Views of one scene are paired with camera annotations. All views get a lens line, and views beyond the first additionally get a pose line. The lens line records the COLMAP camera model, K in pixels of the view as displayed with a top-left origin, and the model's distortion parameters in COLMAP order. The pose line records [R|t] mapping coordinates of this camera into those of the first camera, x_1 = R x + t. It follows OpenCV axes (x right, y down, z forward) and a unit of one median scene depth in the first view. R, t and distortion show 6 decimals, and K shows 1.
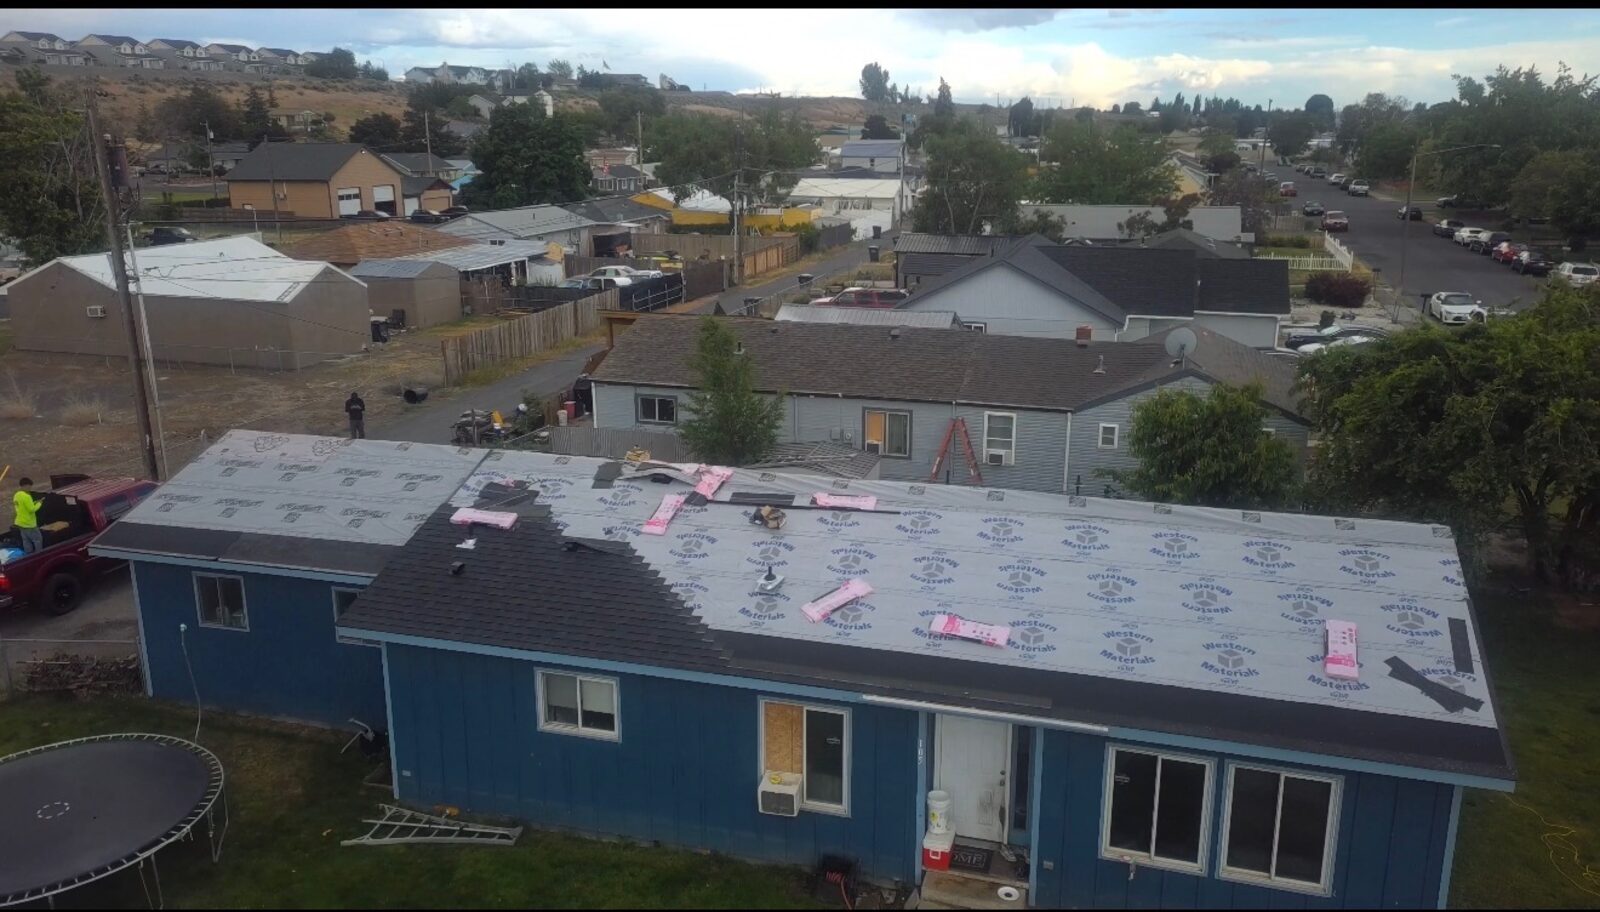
lens RADIAL K [[1264.4, 0, 800.0], [0, 1264.4, 456.0], [0, 0, 1]] dist [0.073073, -0.000683]
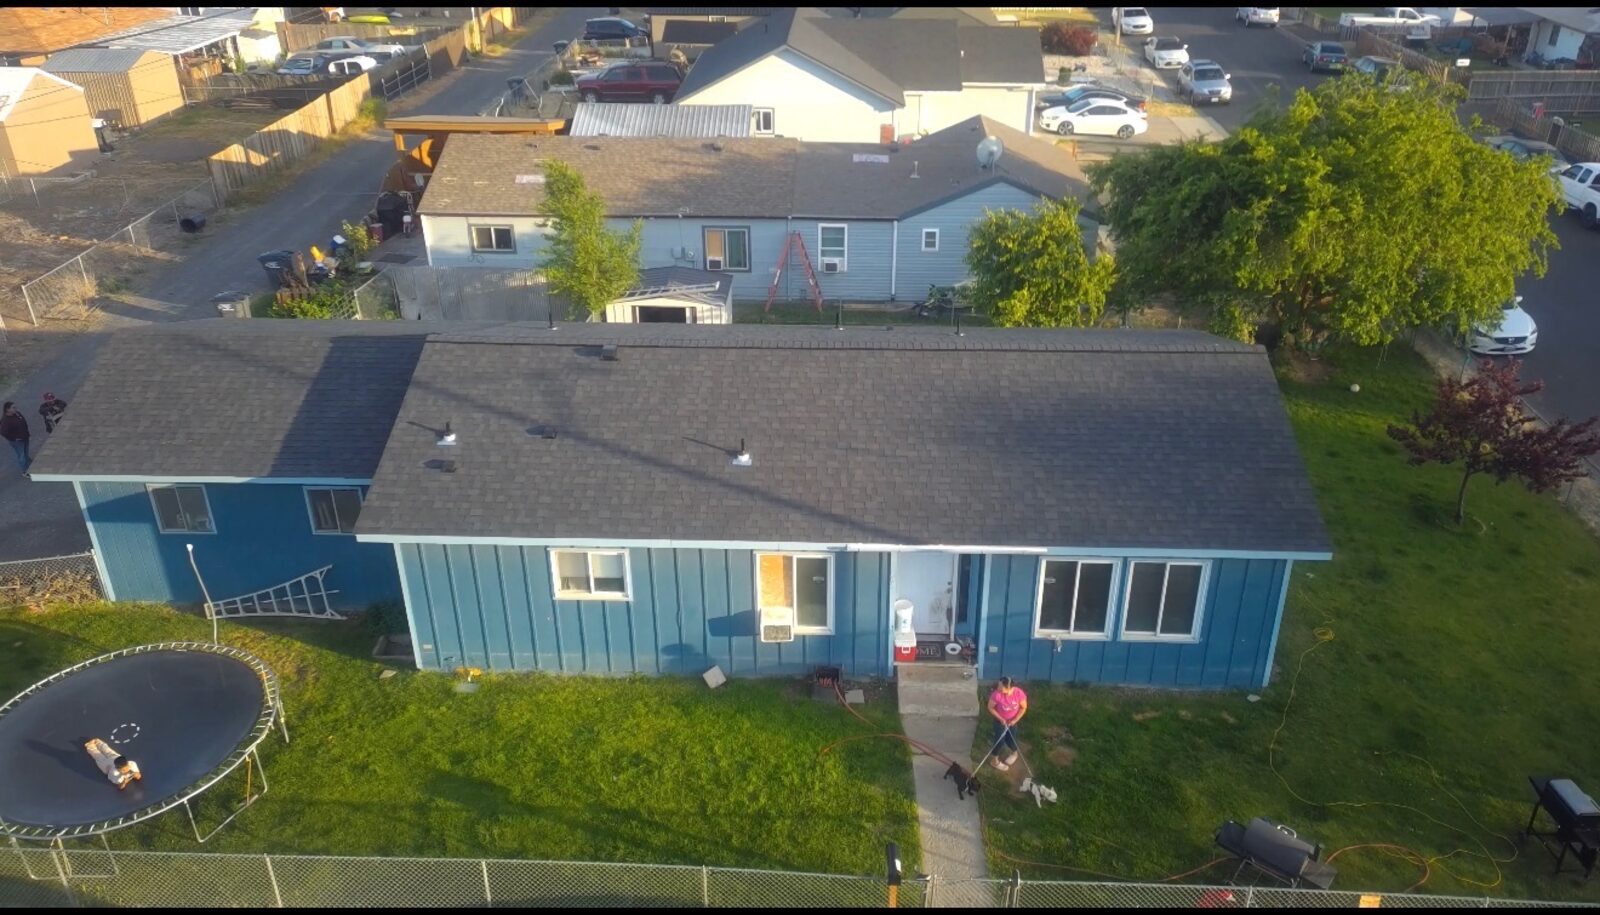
lens RADIAL K [[1264.4, 0, 800.0], [0, 1264.4, 457.5], [0, 0, 1]] dist [0.073073, -0.000683]
pose [[0.969771, -0.120442, 0.212224, -0.207064], [0.071282, 0.971592, 0.225671, -0.145400], [-0.233375, -0.203722, 0.950807, -0.116224]]
